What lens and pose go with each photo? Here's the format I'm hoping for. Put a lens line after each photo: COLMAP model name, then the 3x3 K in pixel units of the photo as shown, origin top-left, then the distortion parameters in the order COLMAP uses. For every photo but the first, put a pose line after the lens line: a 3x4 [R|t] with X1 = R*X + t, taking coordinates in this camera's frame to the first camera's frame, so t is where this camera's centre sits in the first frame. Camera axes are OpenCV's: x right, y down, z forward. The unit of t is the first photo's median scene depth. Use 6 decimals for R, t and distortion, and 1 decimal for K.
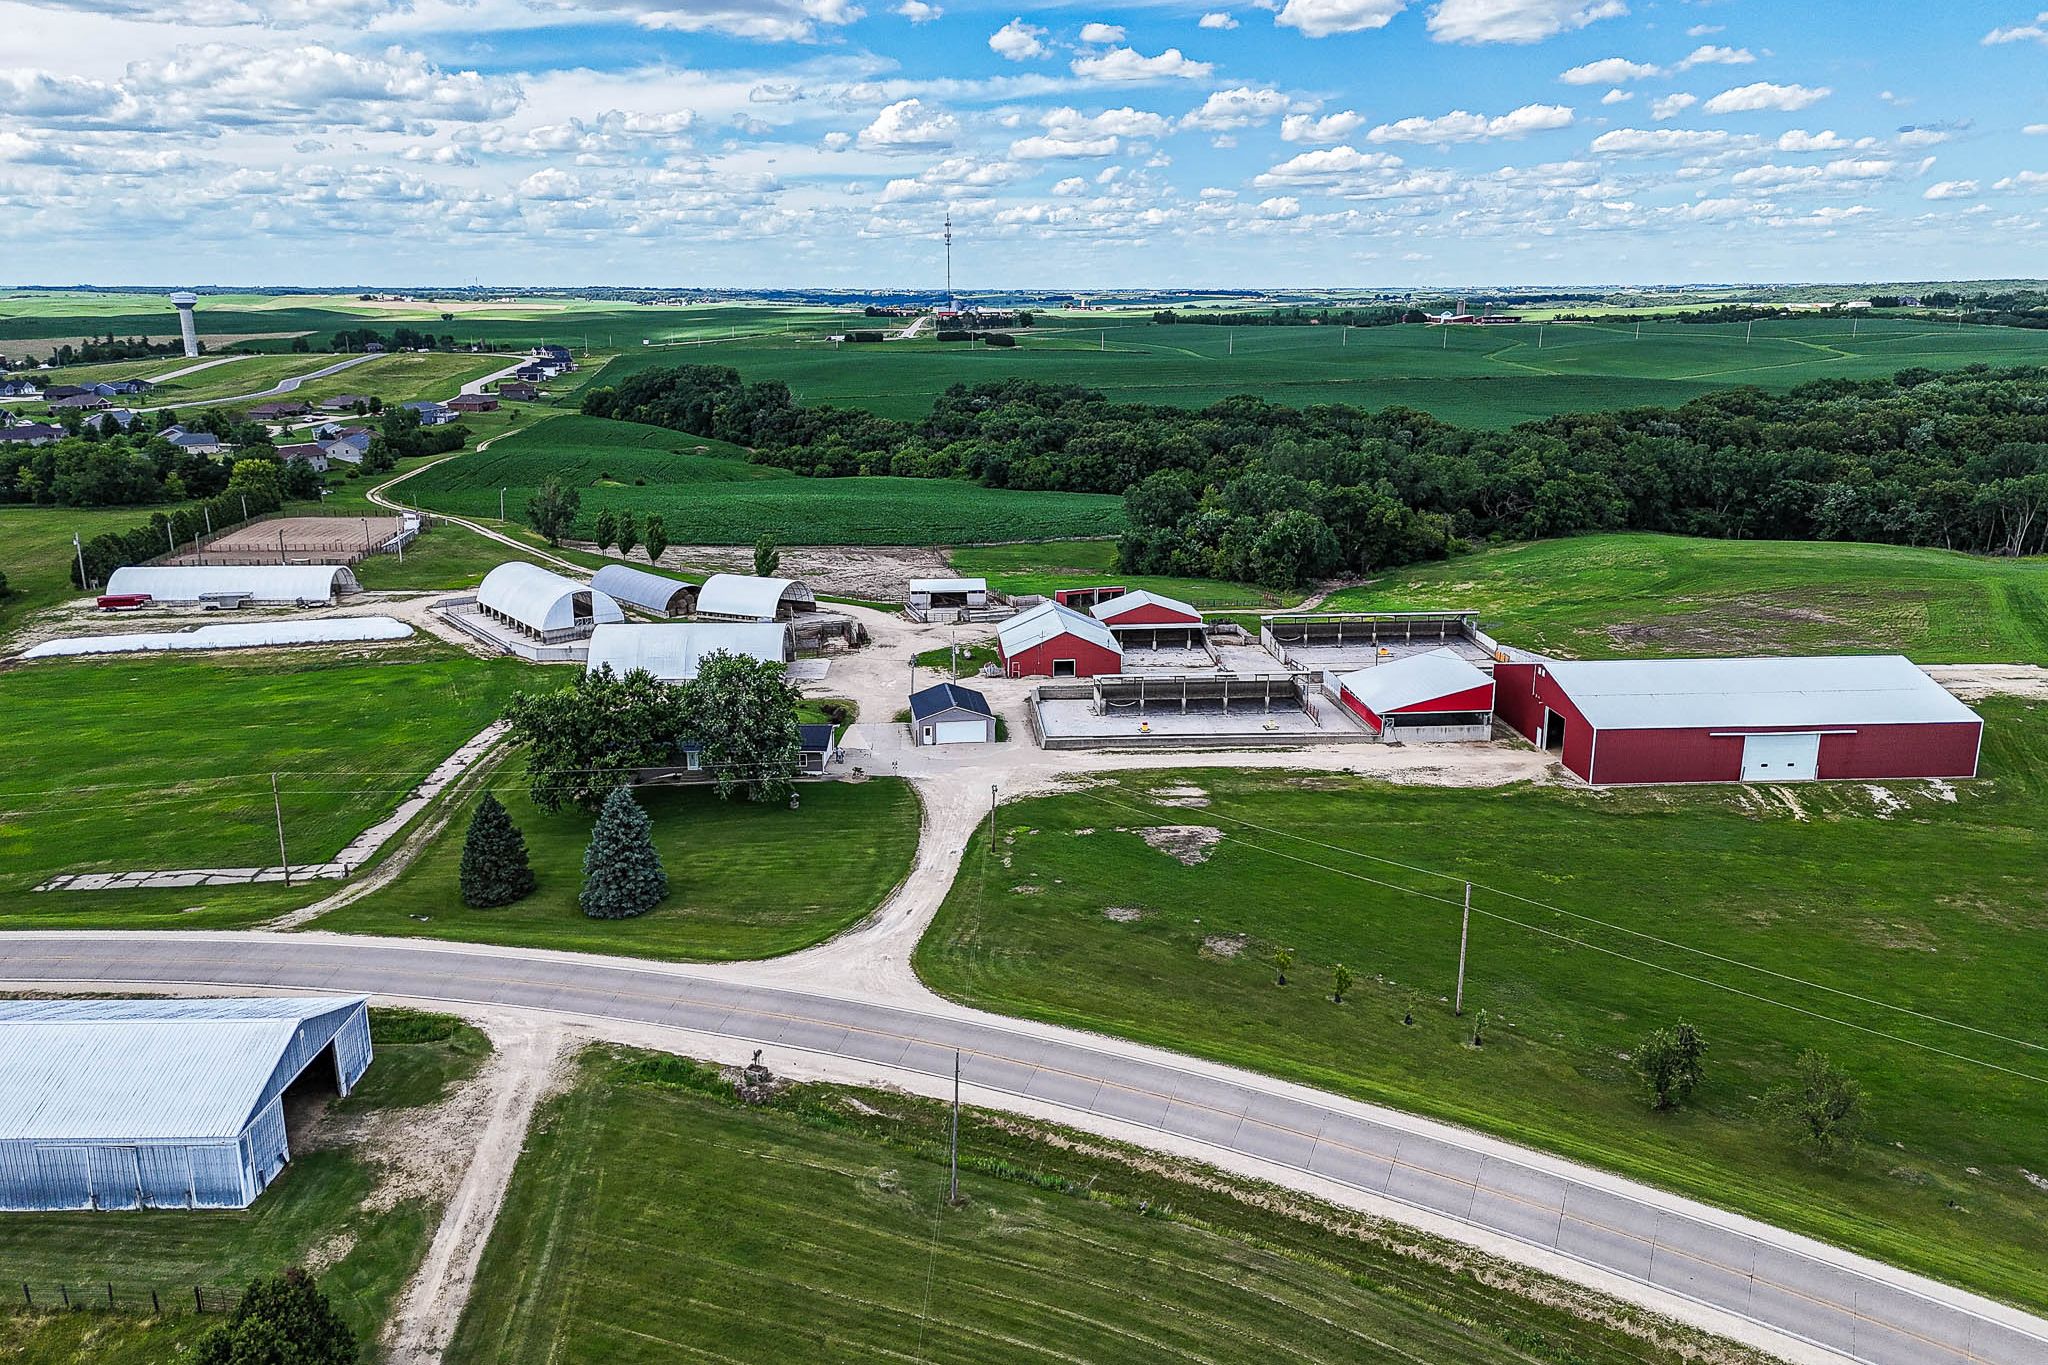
lens RADIAL K [[1511.0, 0, 1014.2], [0, 1511.0, 681.2], [0, 0, 1]] dist [0.074336, -0.065098]
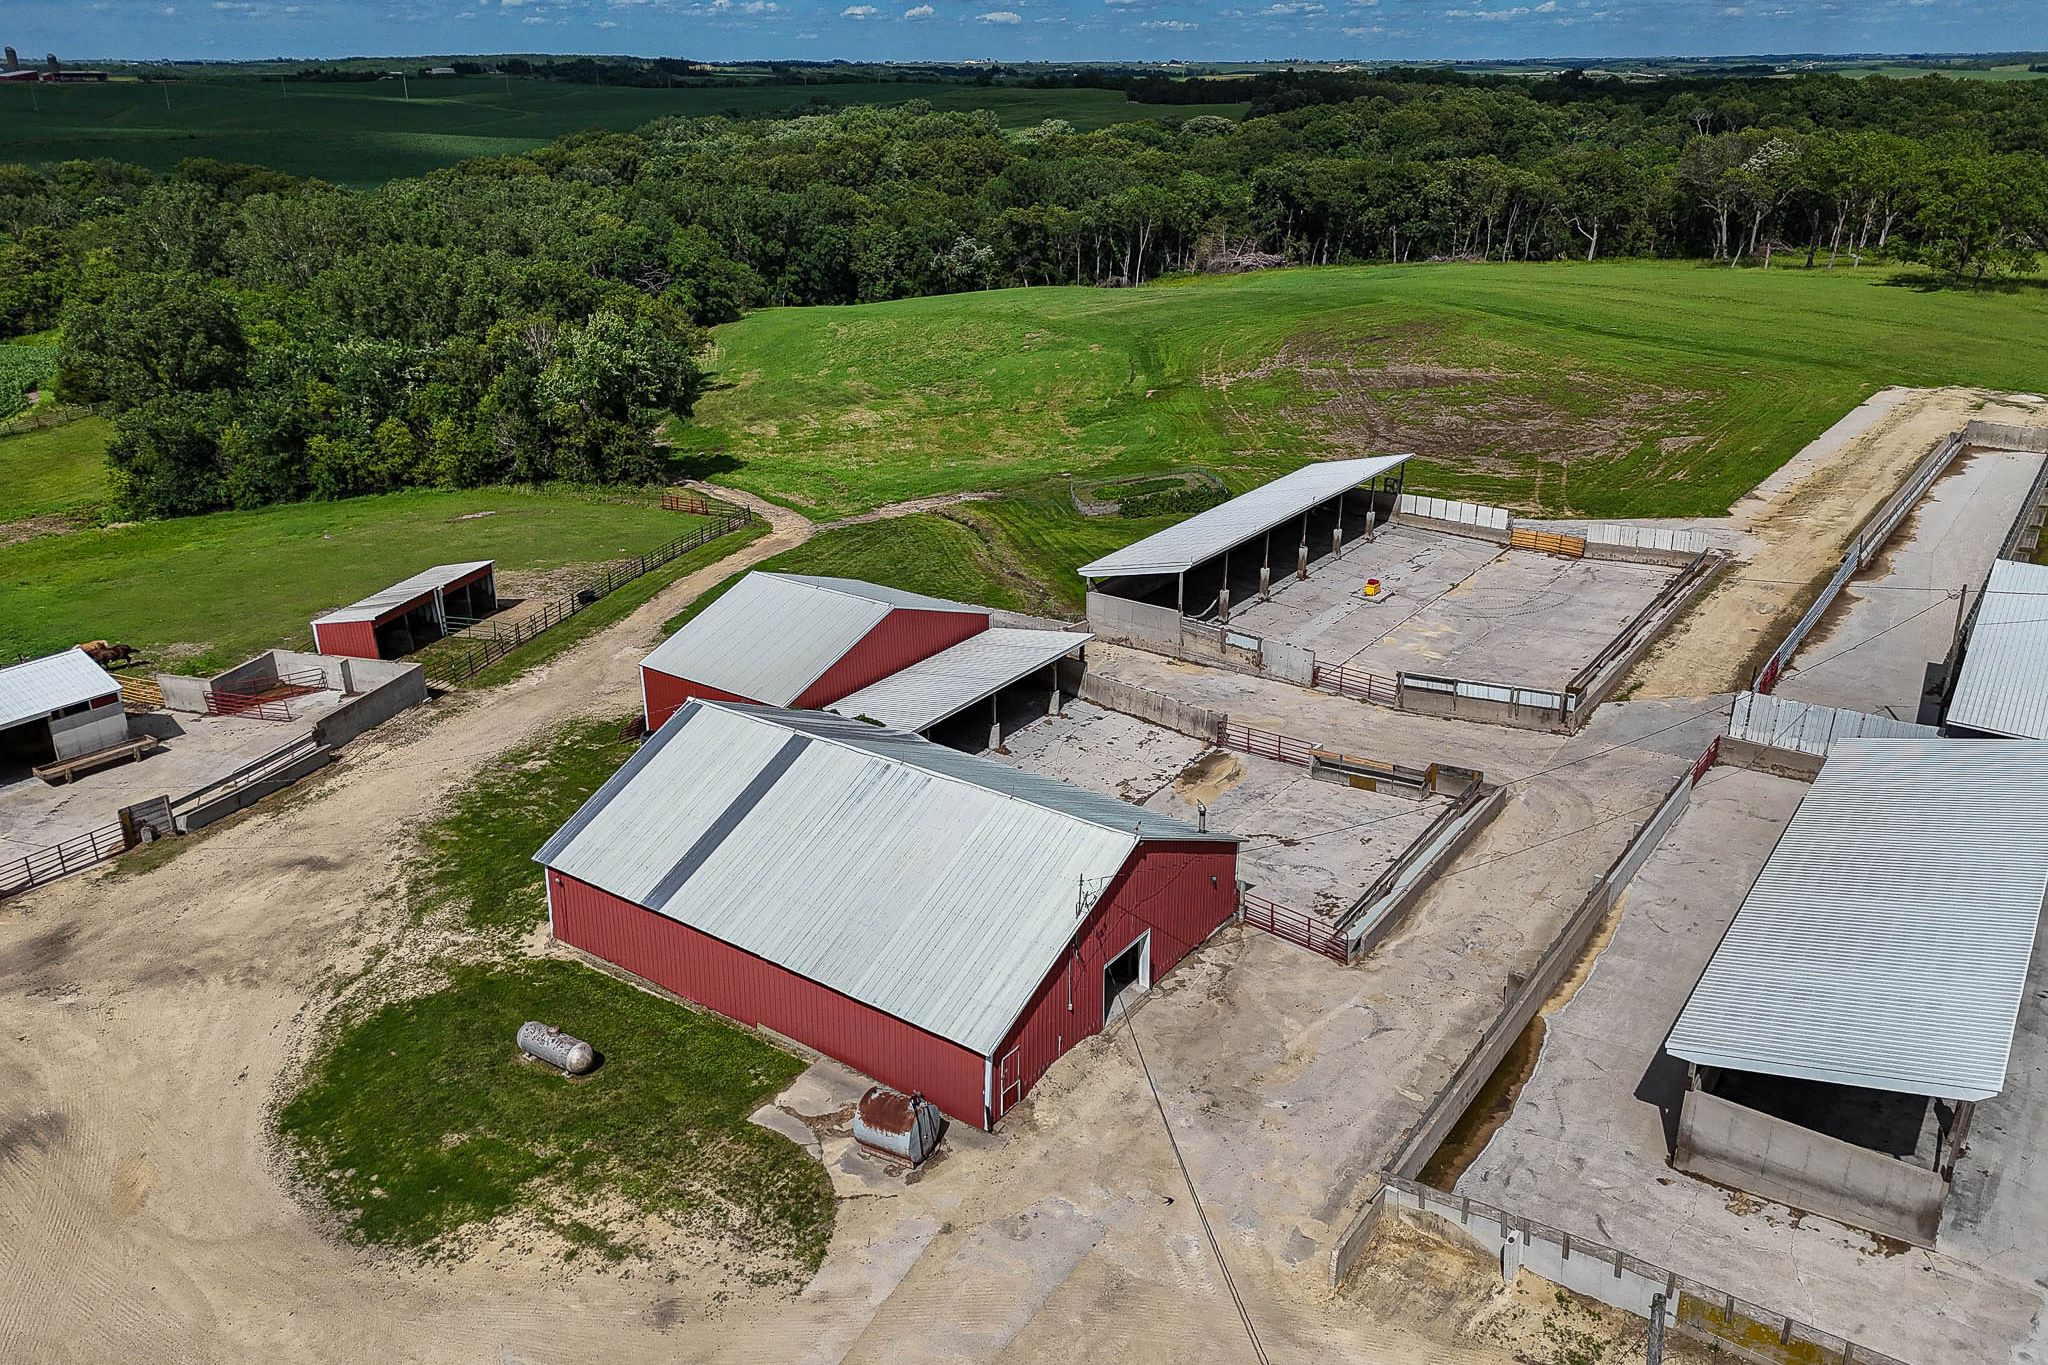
lens RADIAL K [[1511.0, 0, 1022.5], [0, 1511.0, 683.1], [0, 0, 1]] dist [0.074336, -0.065098]
pose [[0.643666, -0.288408, 0.708883, -0.114056], [0.194412, 0.957507, 0.213034, -0.090115], [-0.740201, 0.000692, 0.672385, 0.684223]]
